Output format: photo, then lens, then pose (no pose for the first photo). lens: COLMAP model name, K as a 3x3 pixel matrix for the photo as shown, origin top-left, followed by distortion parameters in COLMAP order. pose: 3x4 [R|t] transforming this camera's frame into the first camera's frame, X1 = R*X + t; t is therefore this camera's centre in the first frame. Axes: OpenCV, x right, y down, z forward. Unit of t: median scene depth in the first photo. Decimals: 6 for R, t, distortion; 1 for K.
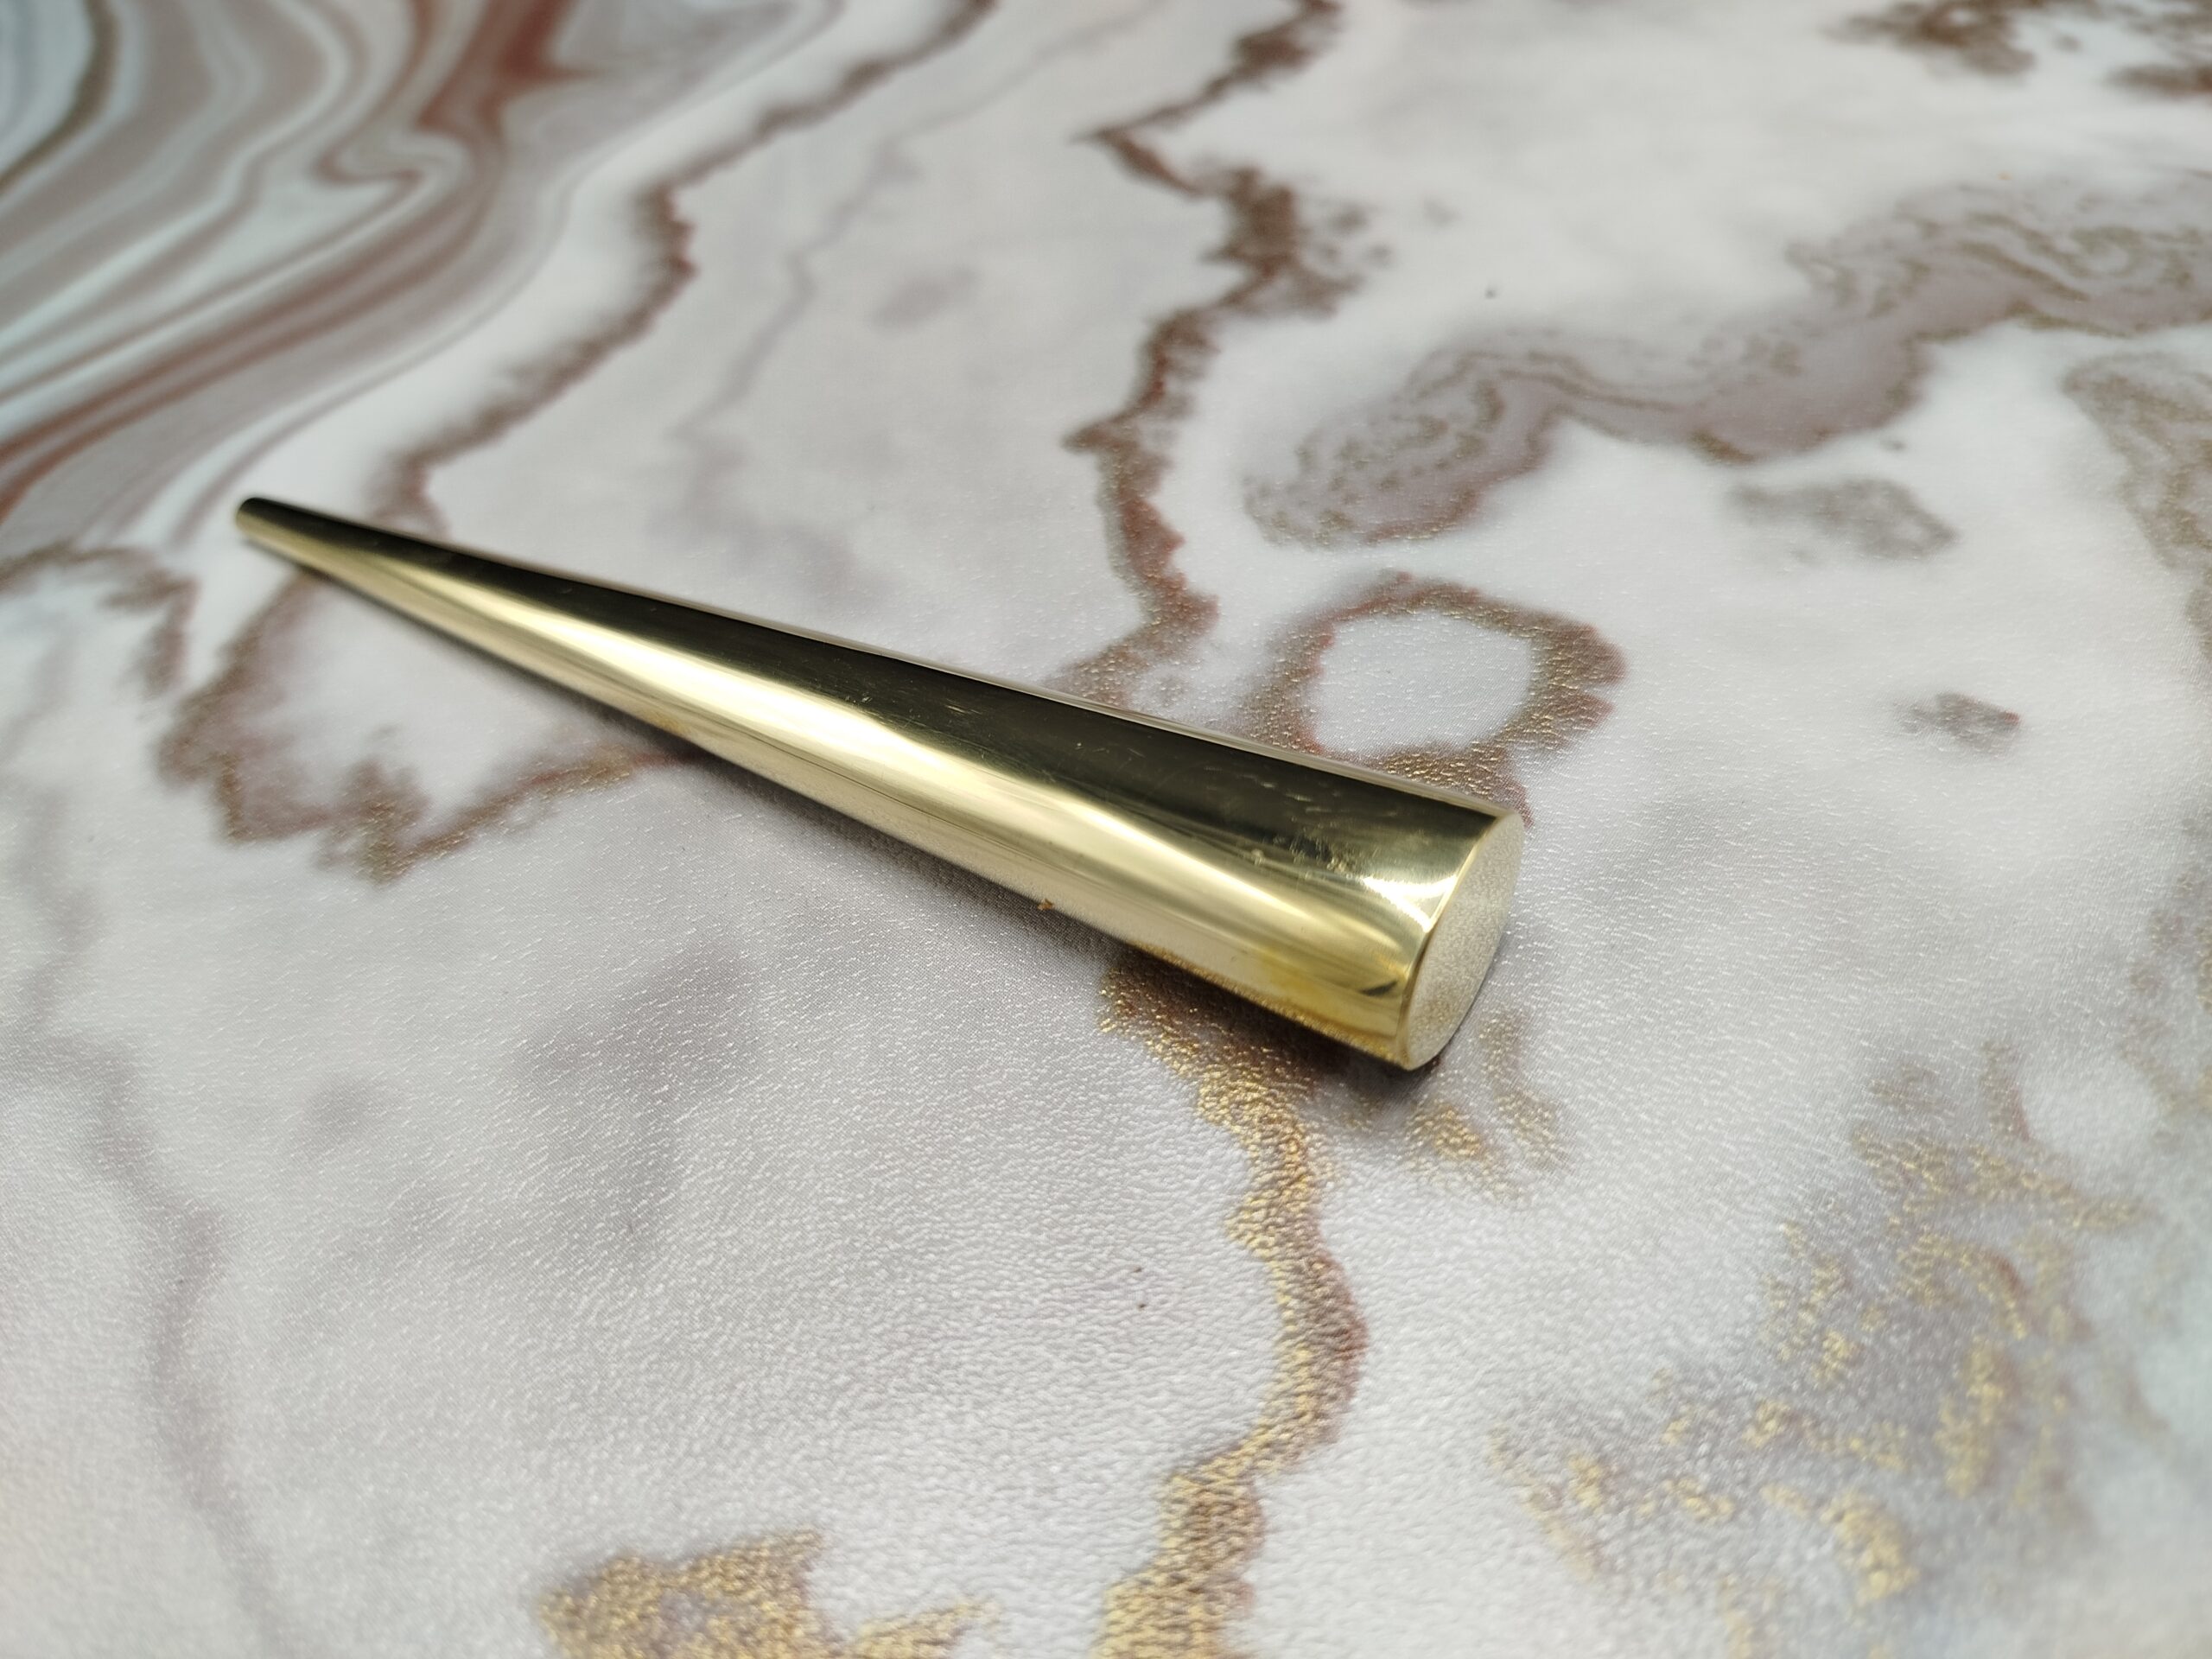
lens RADIAL K [[1645.6, 0, 1099.8], [0, 1645.6, 838.8], [0, 0, 1]] dist [-0.034201, -0.022790]
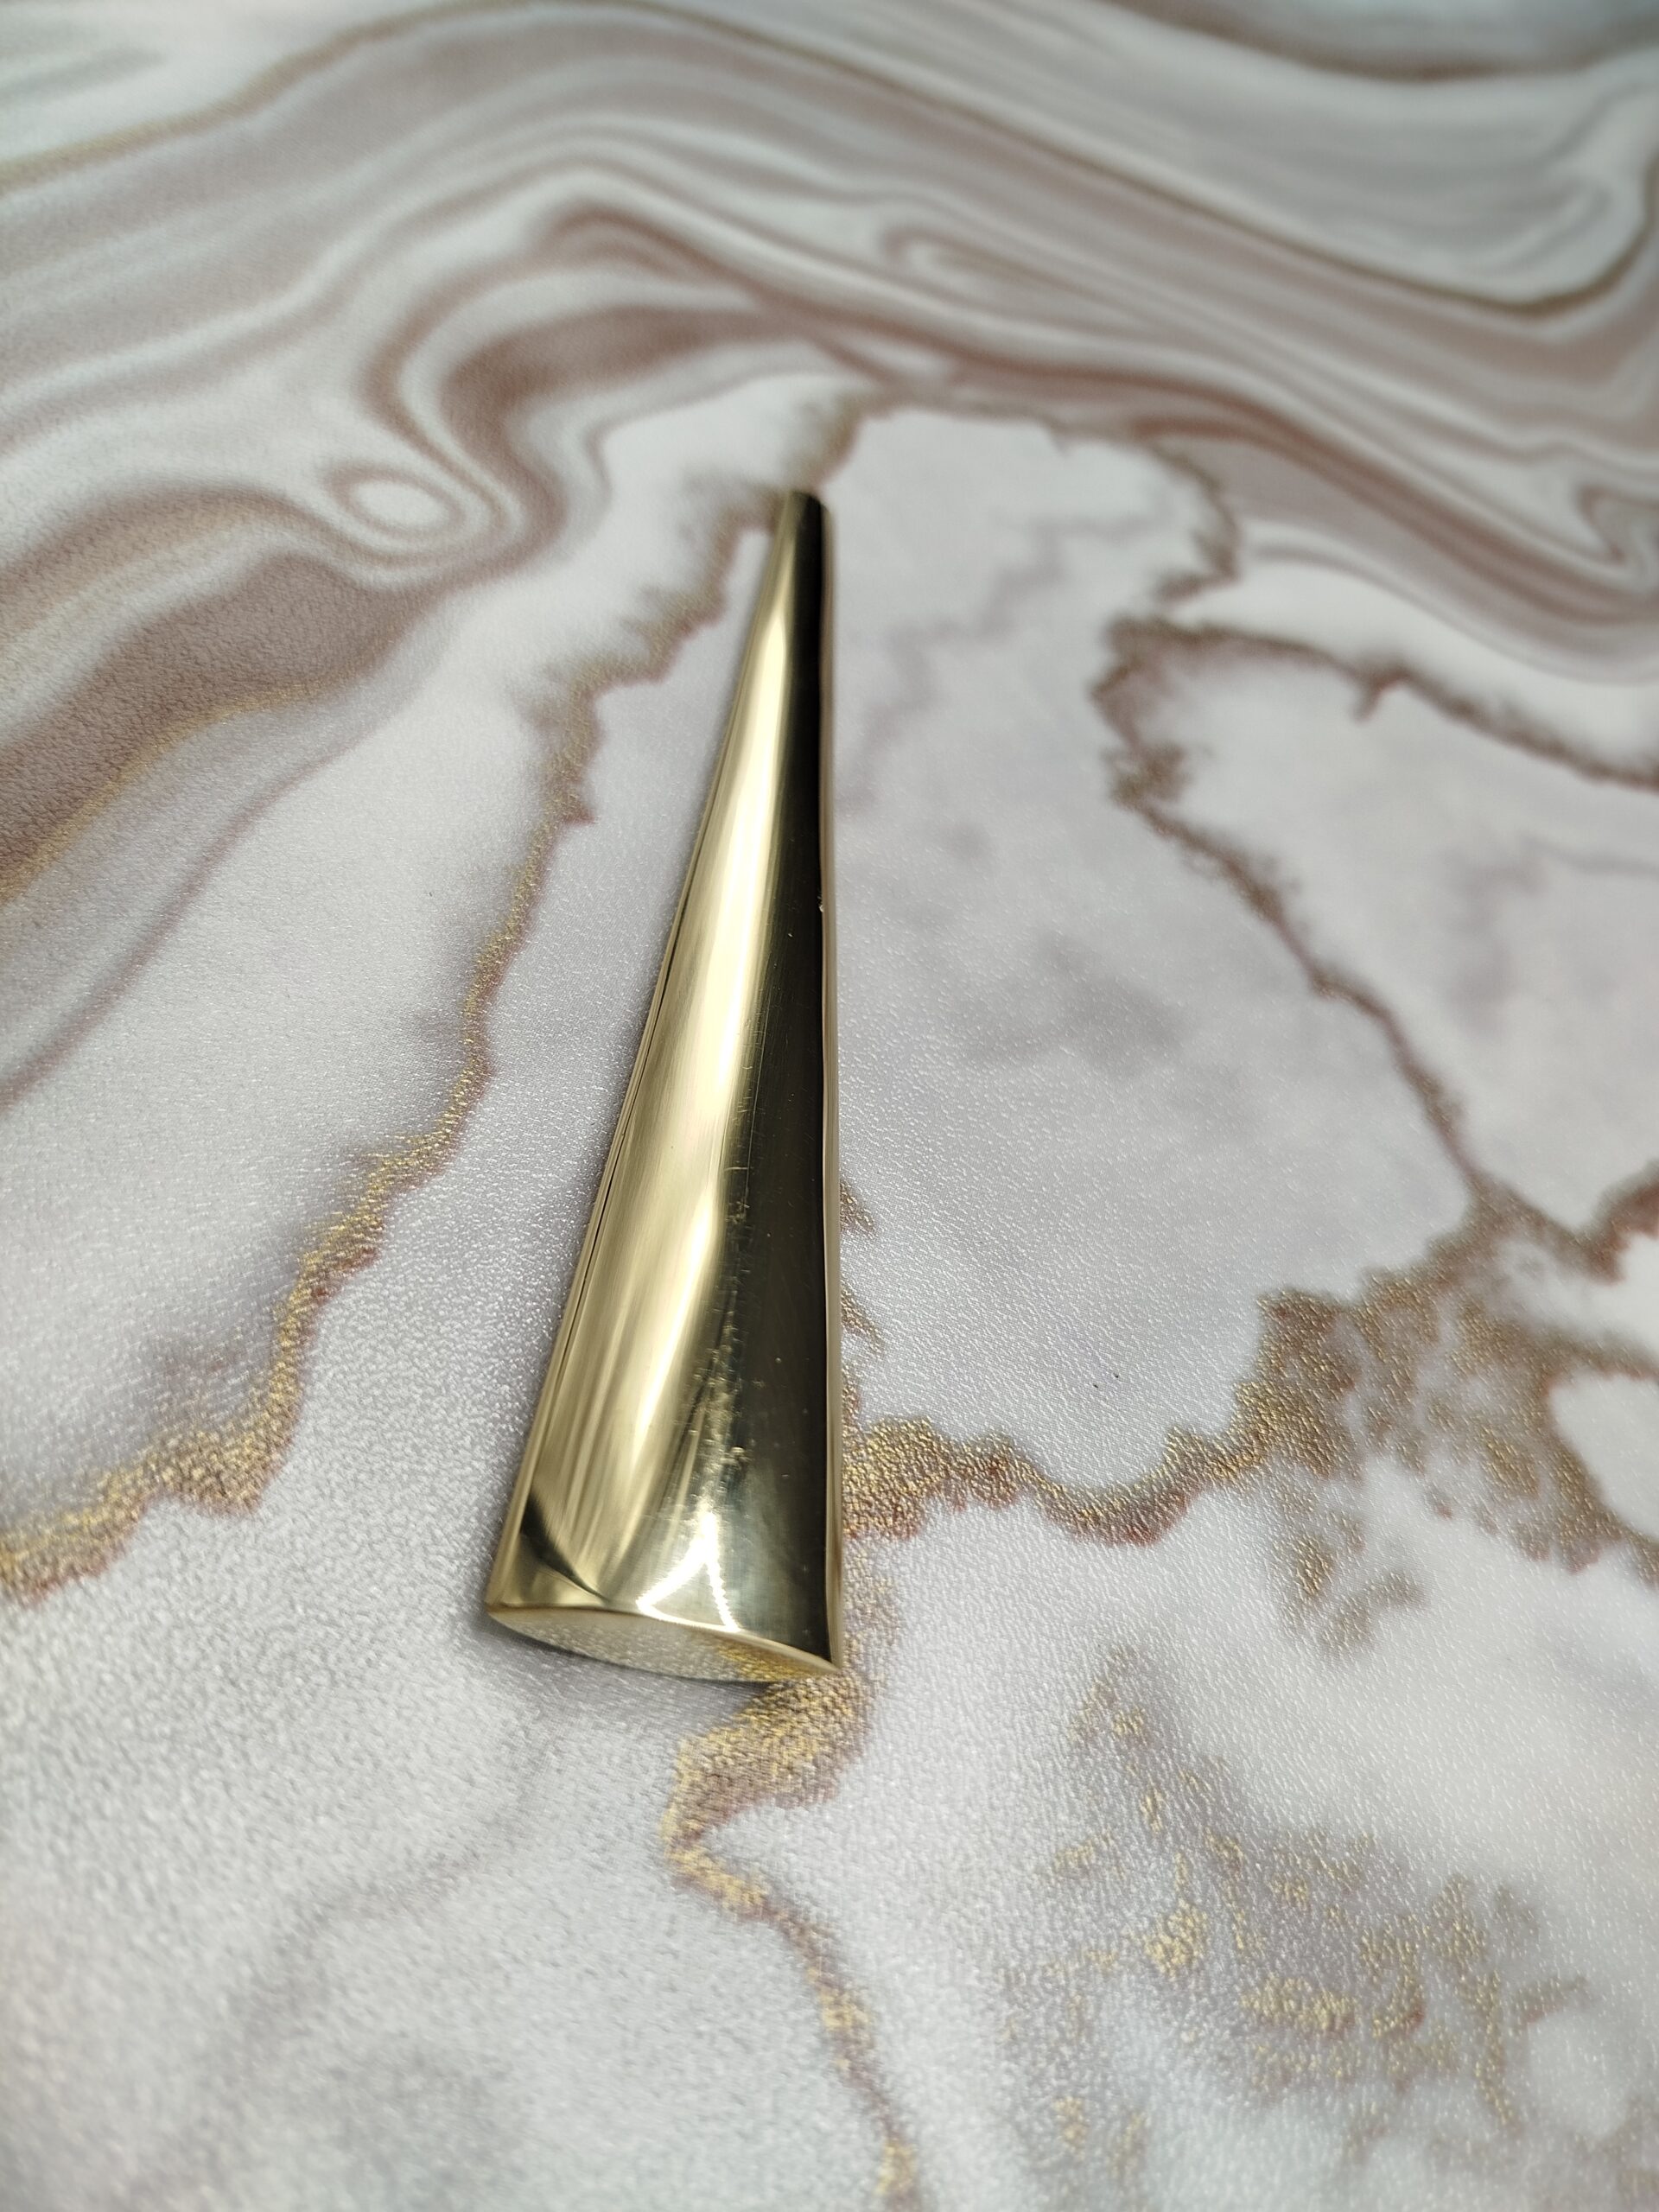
lens RADIAL K [[1645.6, 0, 829.5], [0, 1645.6, 1106.0], [0, 0, 1]] dist [-0.034201, -0.022790]
pose [[0.367704, 0.879612, -0.301788, 0.120131], [-0.886250, 0.429767, 0.172806, 0.116056], [0.281701, 0.203918, 0.937583, -0.316549]]
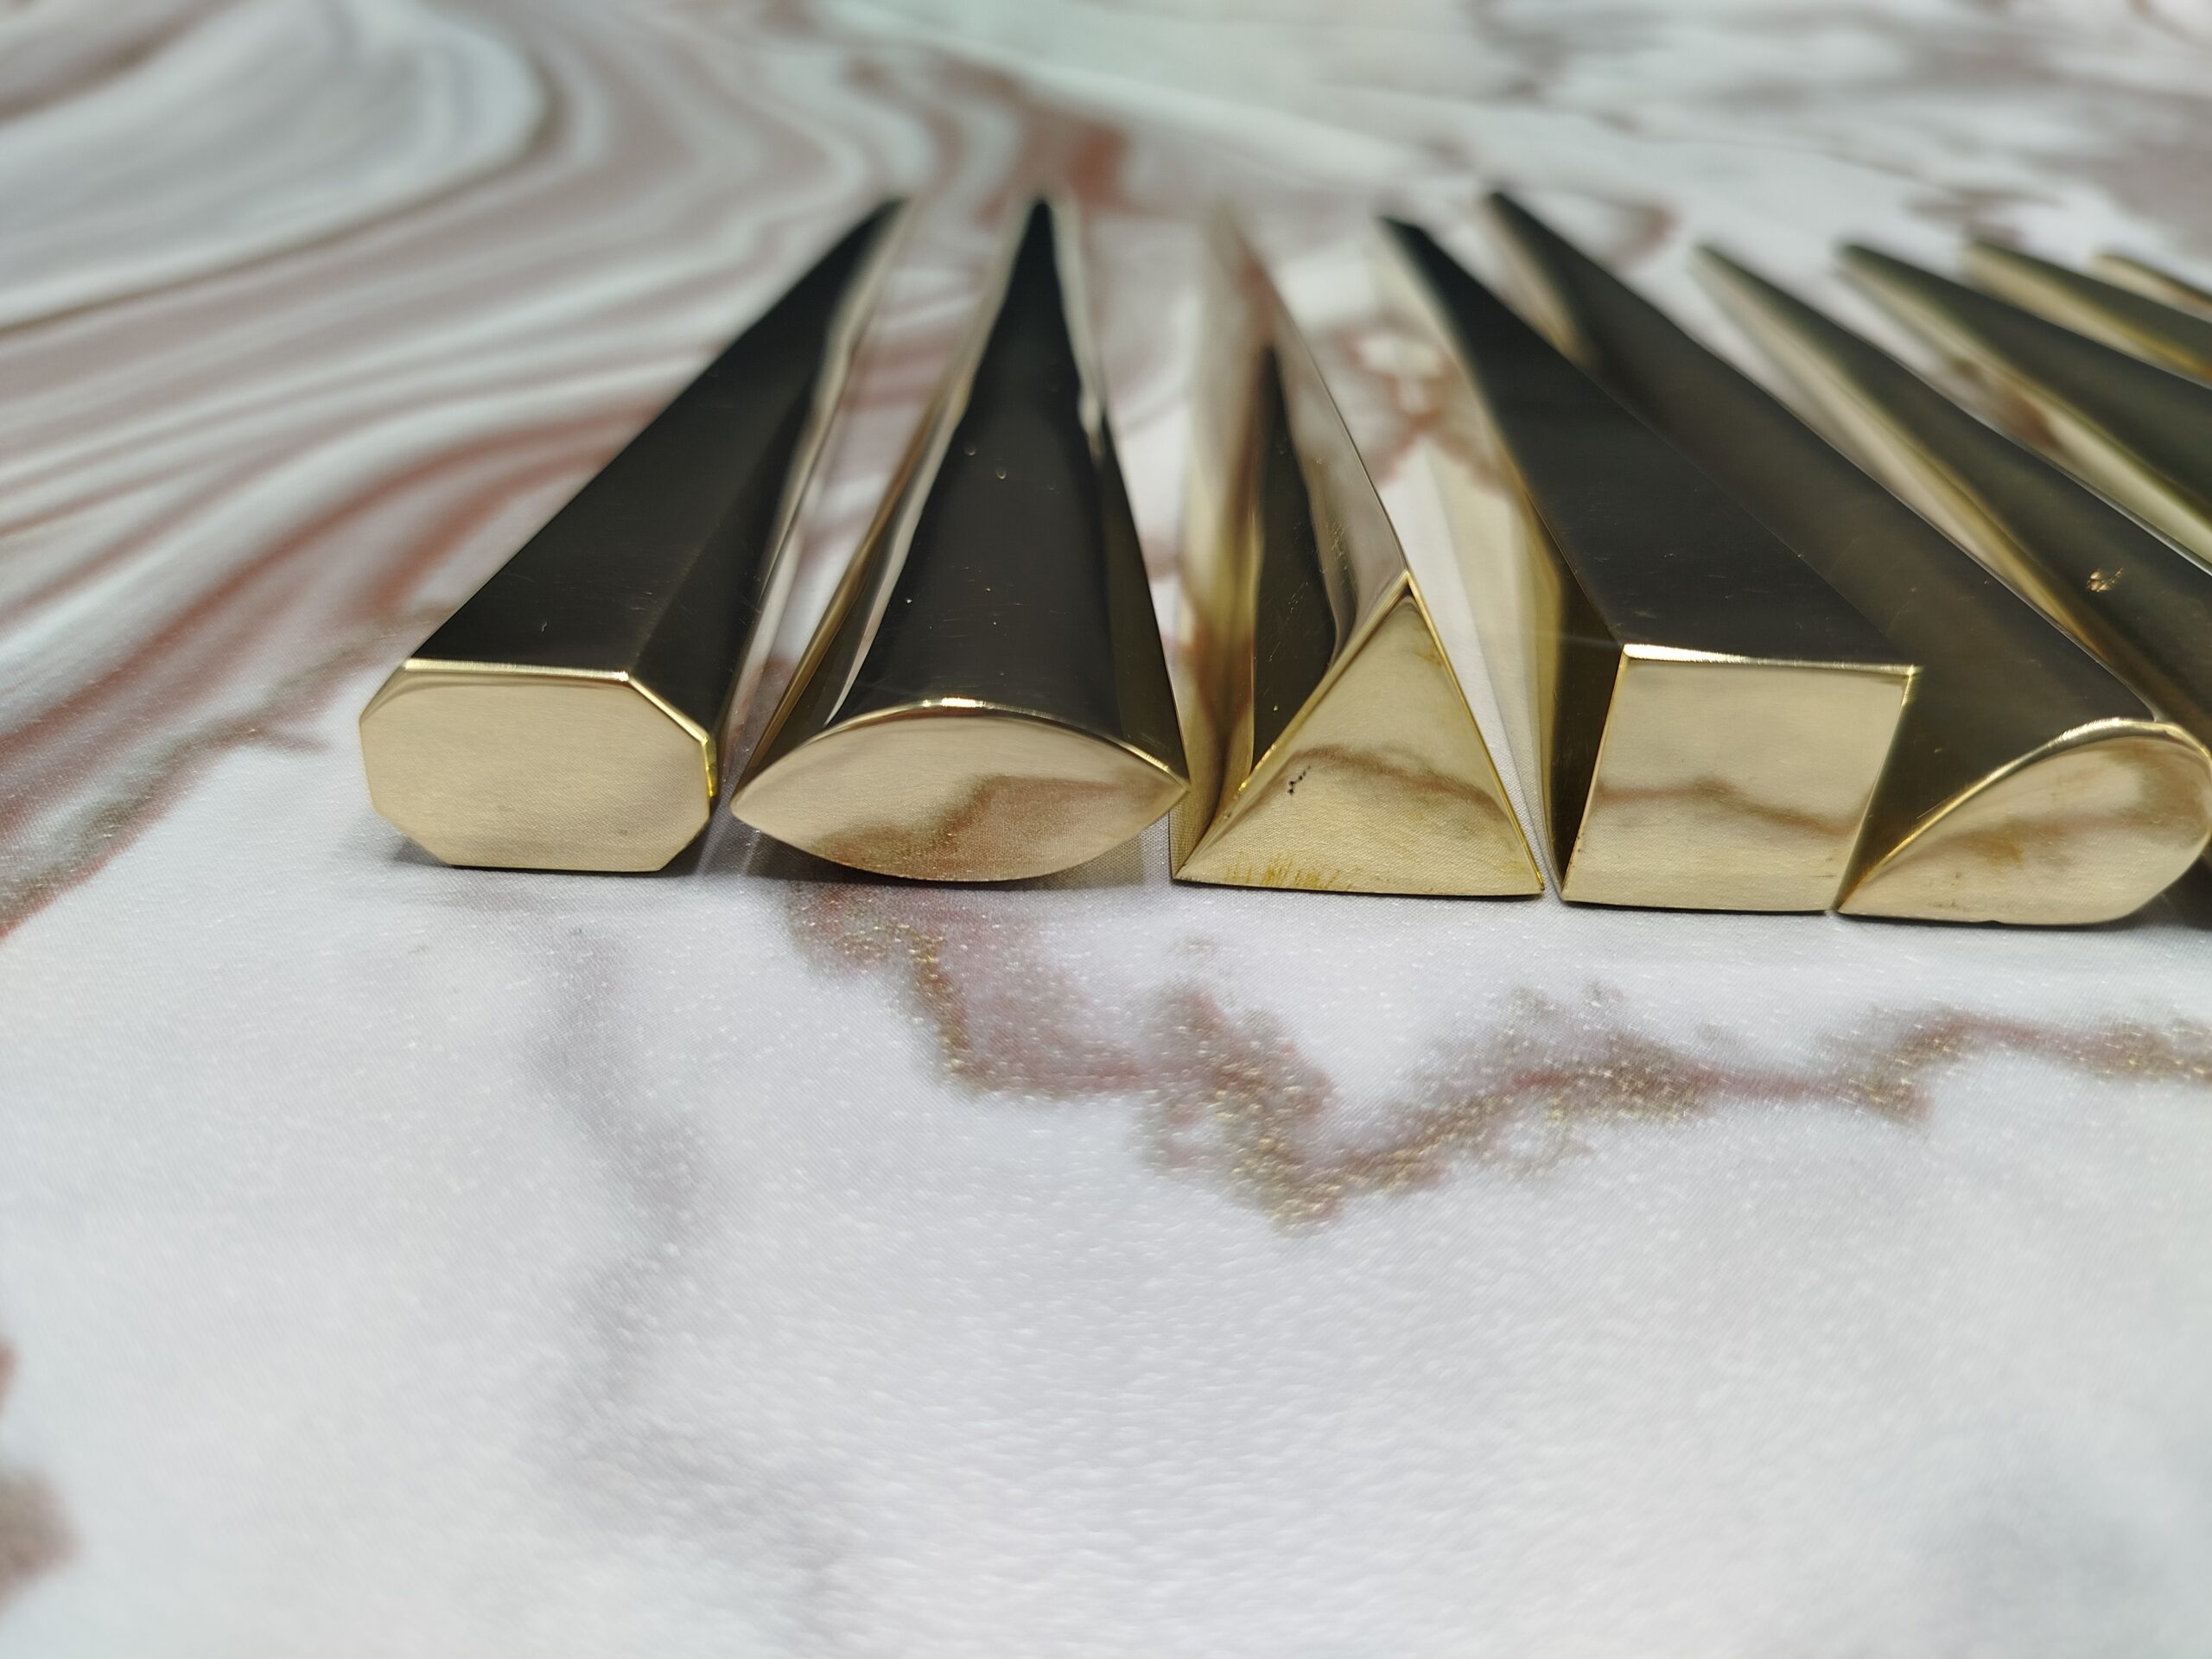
lens RADIAL K [[1648.9, 0, 1028.3], [0, 1648.9, 828.7], [0, 0, 1]] dist [0.101911, -0.356939]
pose [[0.982111, 0.181652, -0.049610, -0.539389], [-0.188141, 0.957559, -0.218364, 0.039468], [0.007838, 0.223791, 0.974606, 0.475565]]
